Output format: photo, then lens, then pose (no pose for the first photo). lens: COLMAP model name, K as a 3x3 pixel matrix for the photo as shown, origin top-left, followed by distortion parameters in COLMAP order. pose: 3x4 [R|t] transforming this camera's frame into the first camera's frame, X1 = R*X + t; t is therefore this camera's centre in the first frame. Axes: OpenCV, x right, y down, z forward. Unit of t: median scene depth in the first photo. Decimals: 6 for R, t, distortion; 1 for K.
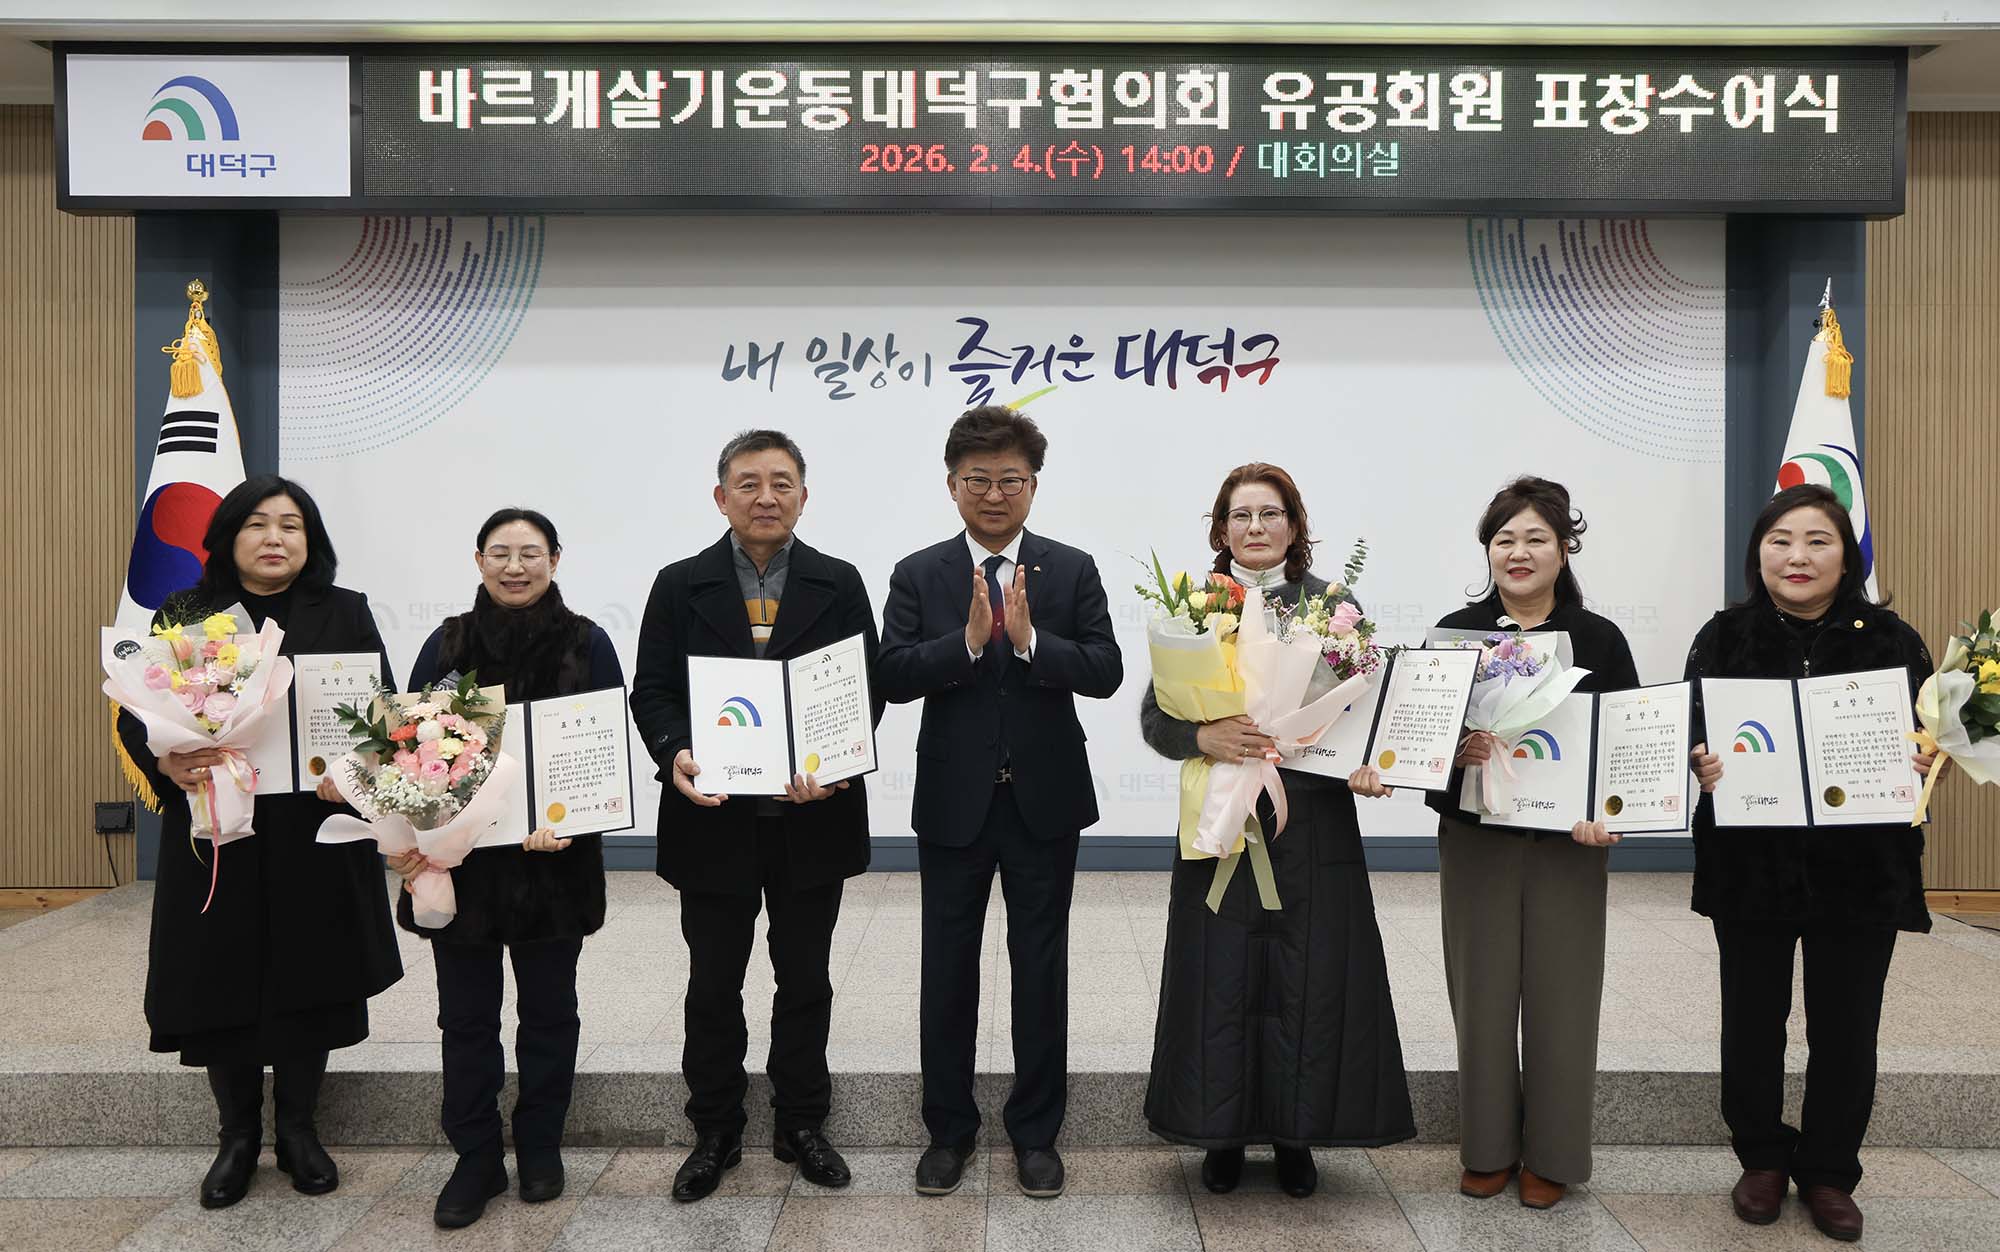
lens RADIAL K [[1534.8, 0, 987.8], [0, 1534.8, 605.3], [0, 0, 1]] dist [0.003262, 0.011118]
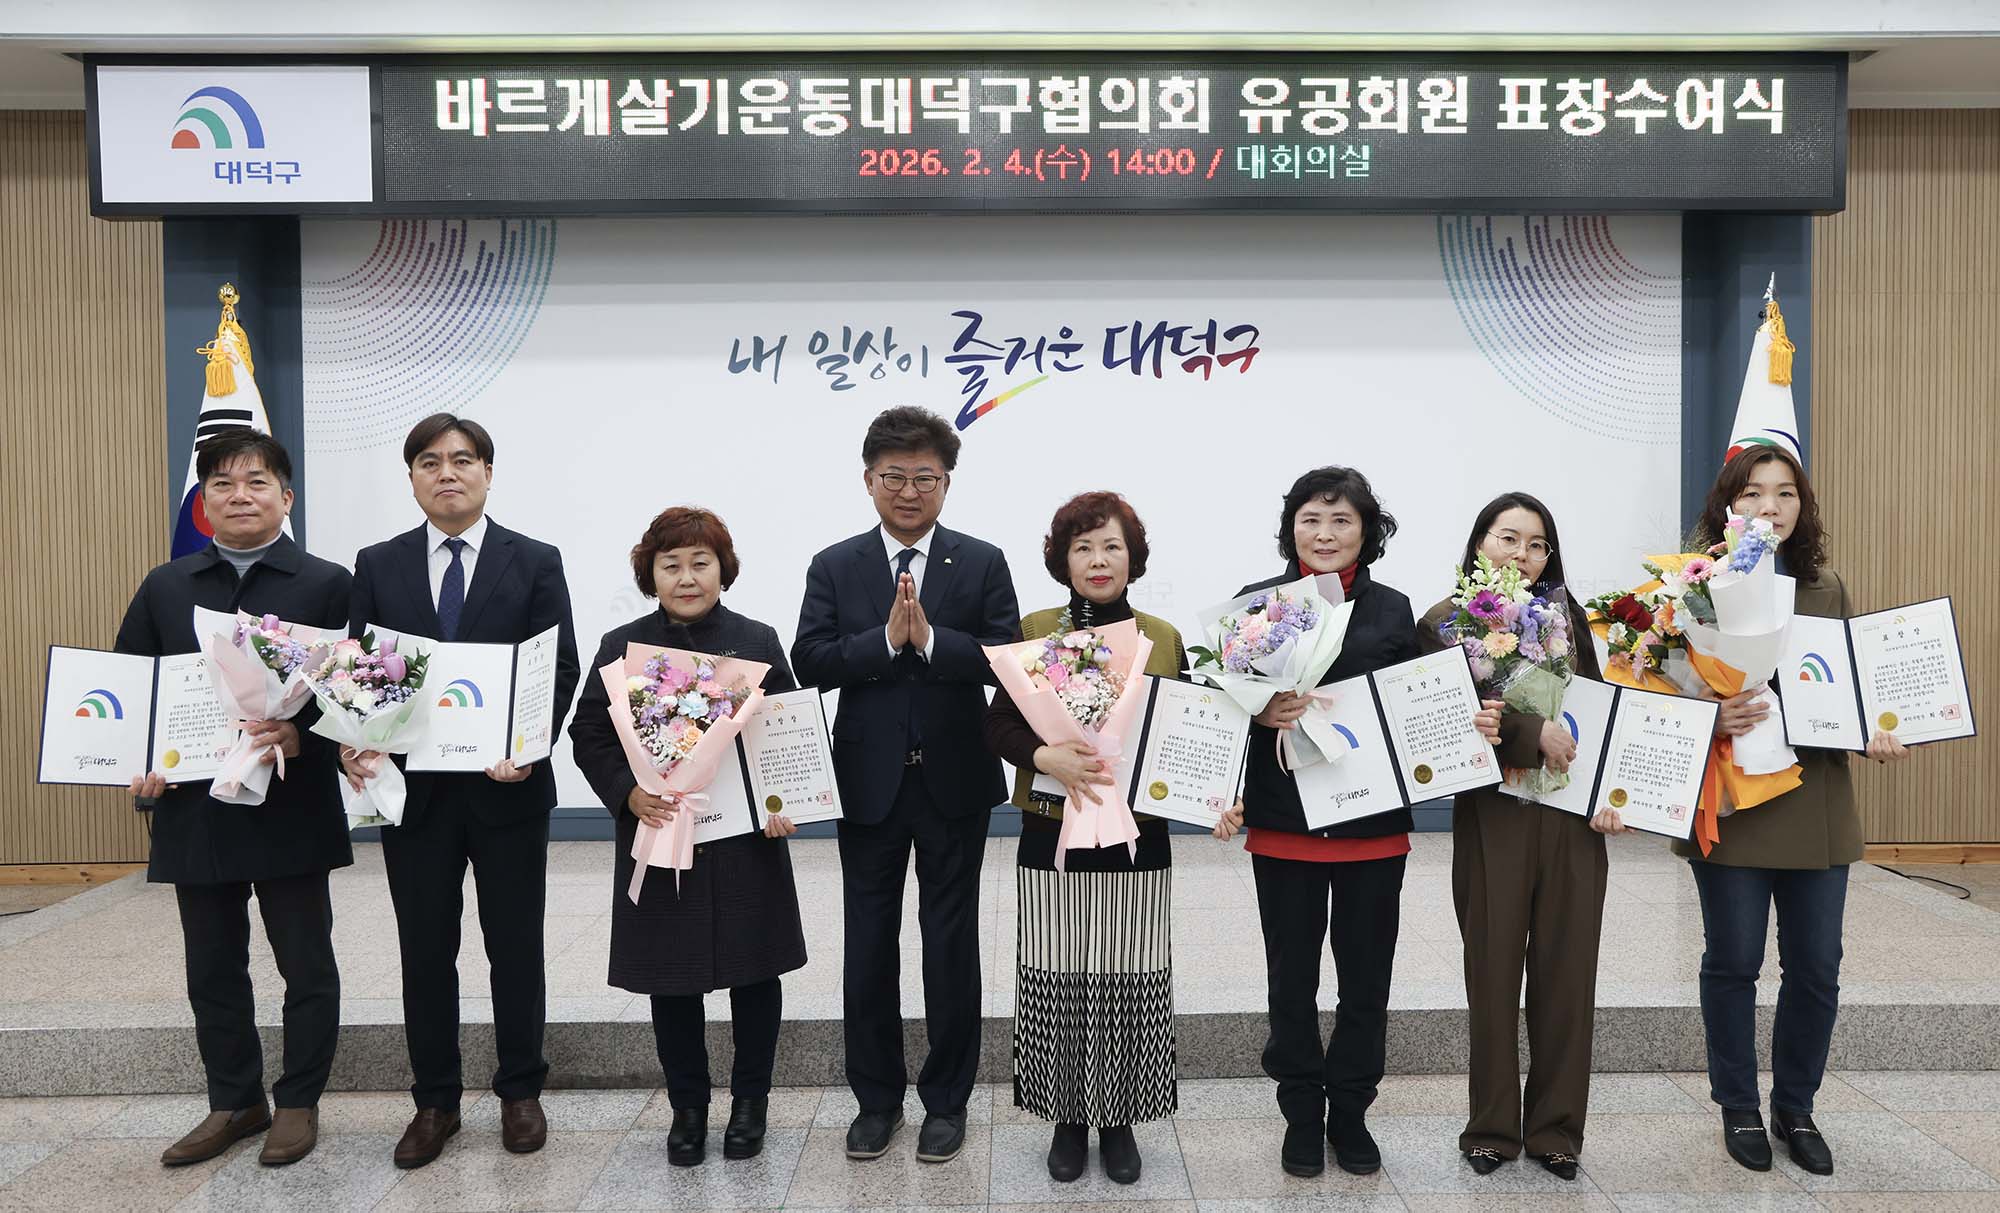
lens RADIAL K [[1553.9, 0, 1000.0], [0, 1553.9, 606.5], [0, 0, 1]] dist [0.007916, 0.008028]
pose [[0.999882, -0.009020, 0.012405, -0.002704], [0.008740, 0.999709, 0.022462, -0.010327], [-0.012604, -0.022351, 0.999671, -0.072429]]
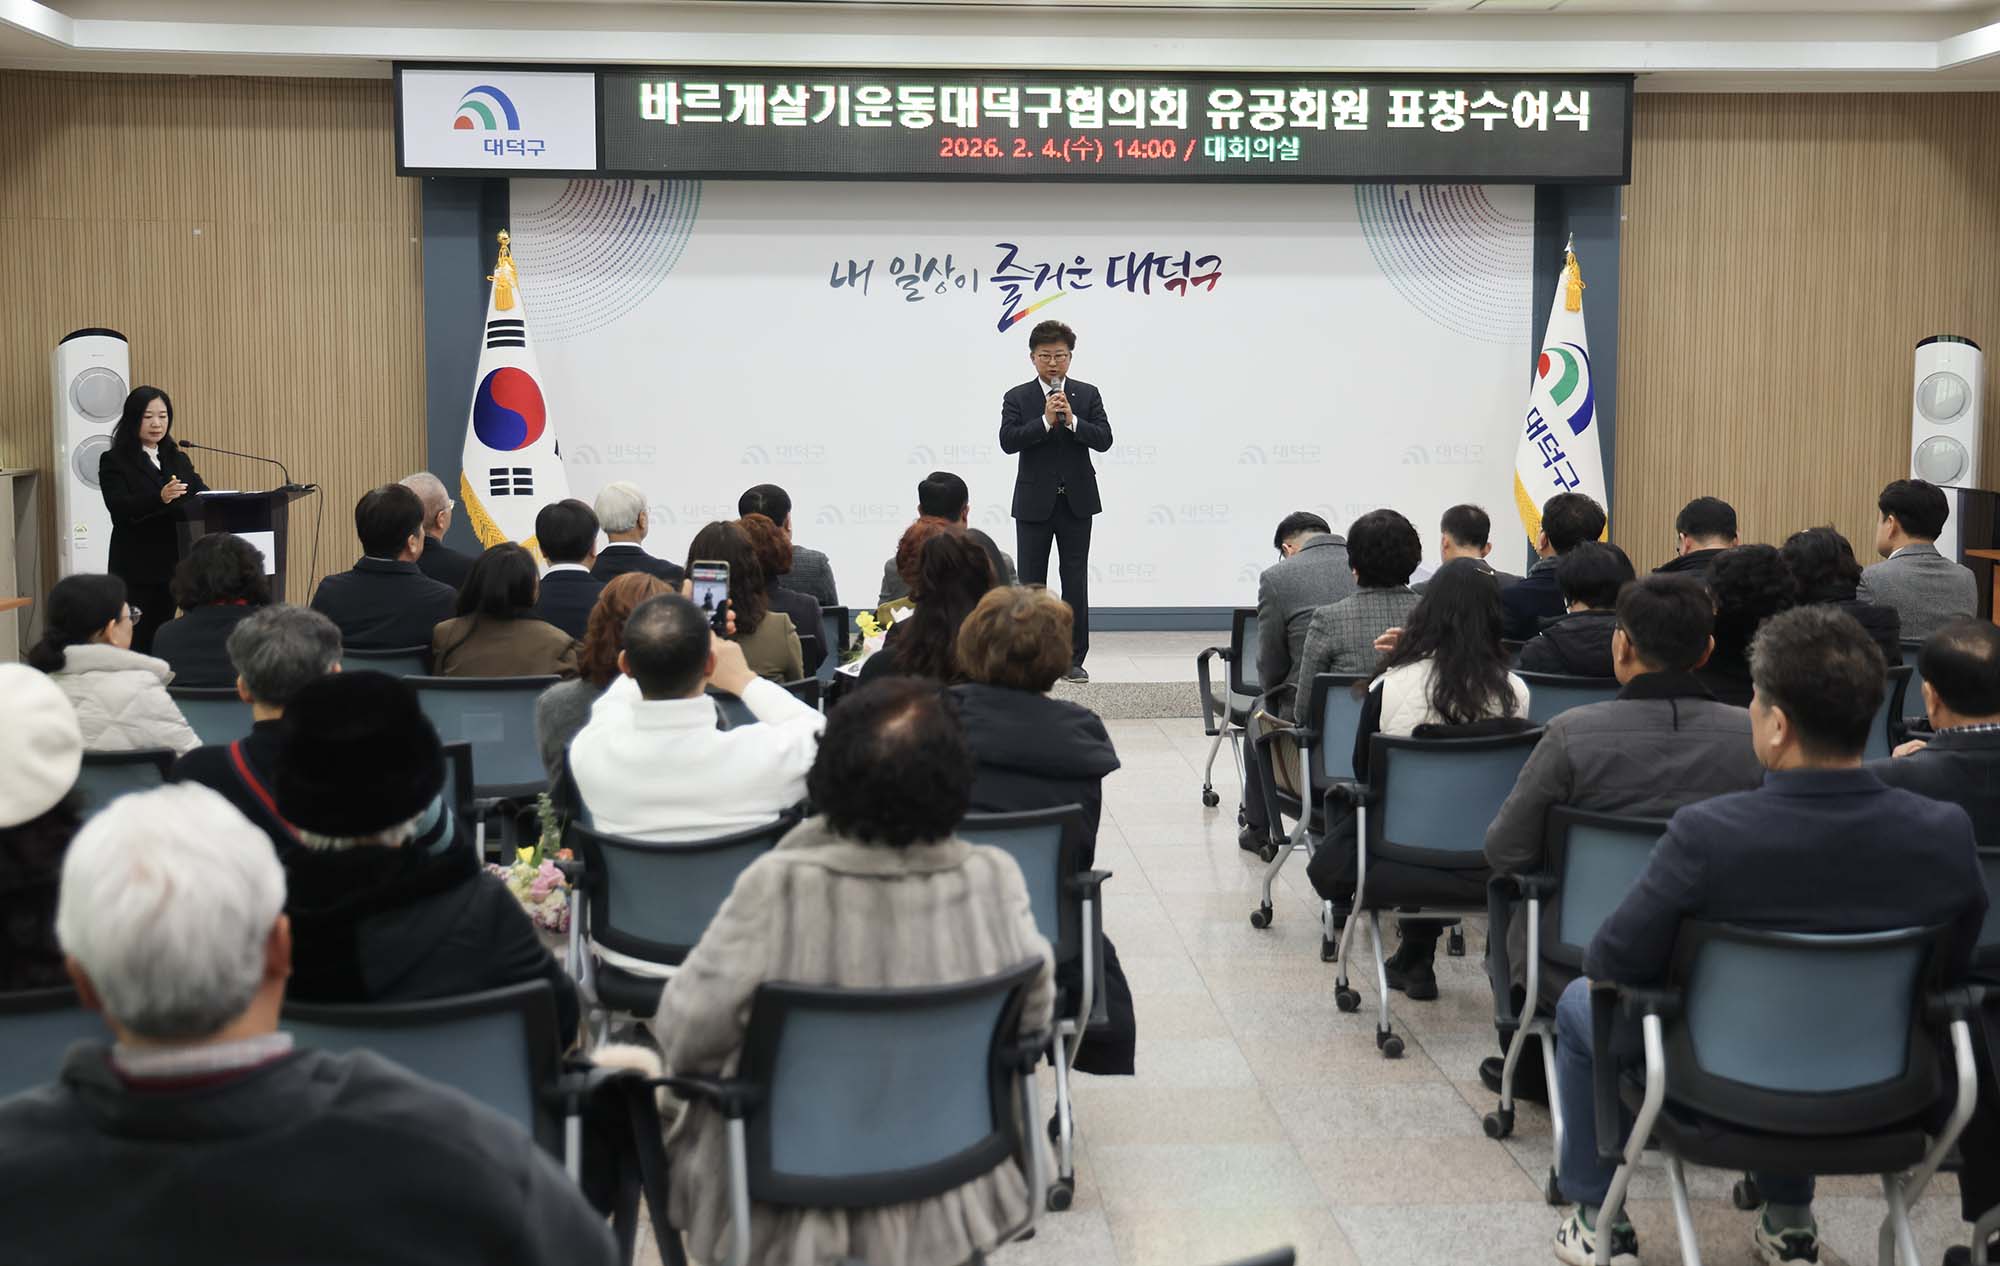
lens RADIAL K [[2648.6, 0, 1000.0], [0, 2648.6, 633.0], [0, 0, 1]] dist [0.236952, 0.007441]
pose [[0.997781, -0.005980, 0.066319, -0.199824], [0.000671, 0.996811, 0.079793, -0.027267], [-0.066585, -0.079571, 0.994603, -1.621895]]
